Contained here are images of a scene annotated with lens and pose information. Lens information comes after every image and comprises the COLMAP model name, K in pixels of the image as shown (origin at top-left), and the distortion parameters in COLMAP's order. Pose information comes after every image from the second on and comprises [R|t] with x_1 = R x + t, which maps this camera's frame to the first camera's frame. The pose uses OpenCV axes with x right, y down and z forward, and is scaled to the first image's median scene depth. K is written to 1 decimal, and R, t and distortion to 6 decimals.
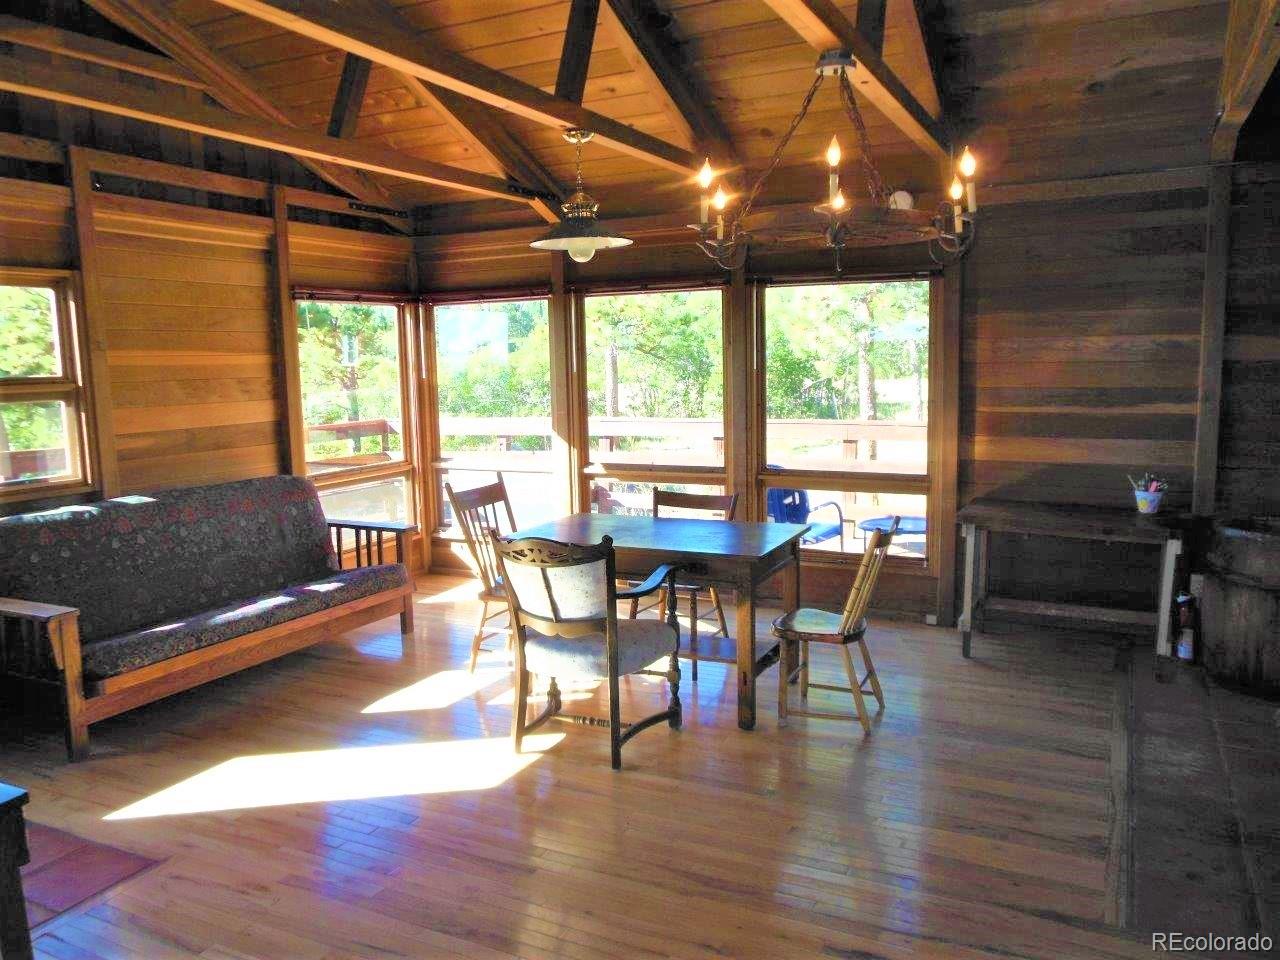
lens RADIAL K [[1022.4, 0, 640.0], [0, 1022.4, 480.0], [0, 0, 1]] dist [-0.001007, -0.000588]
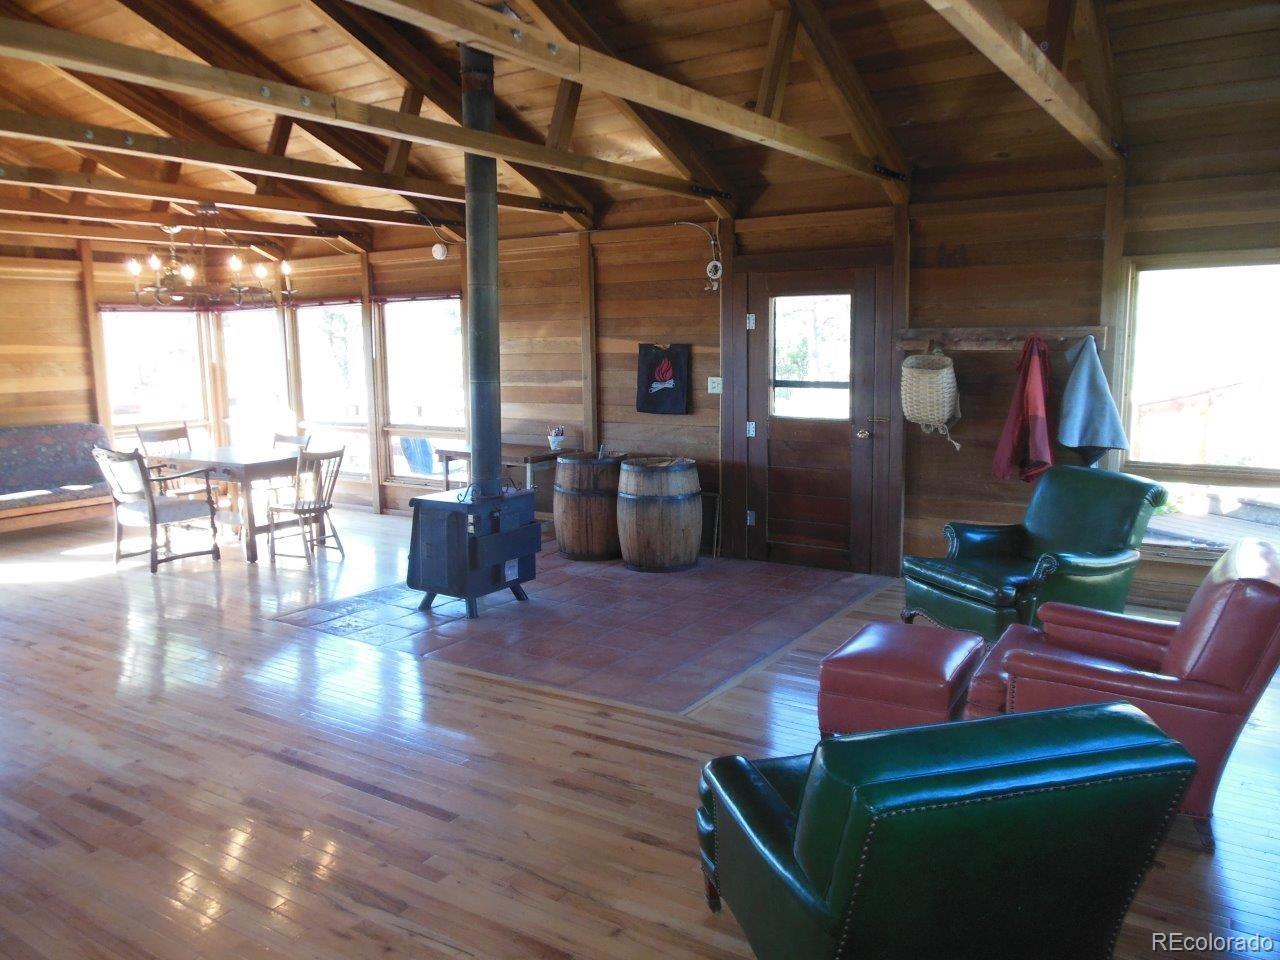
lens RADIAL K [[1022.4, 0, 640.0], [0, 1022.4, 480.0], [0, 0, 1]] dist [-0.001007, -0.000588]
pose [[0.992890, 0.018329, -0.117614, 0.722020], [-0.016772, 0.999758, 0.014216, 0.048567], [0.117846, -0.012142, 0.992958, -0.496533]]
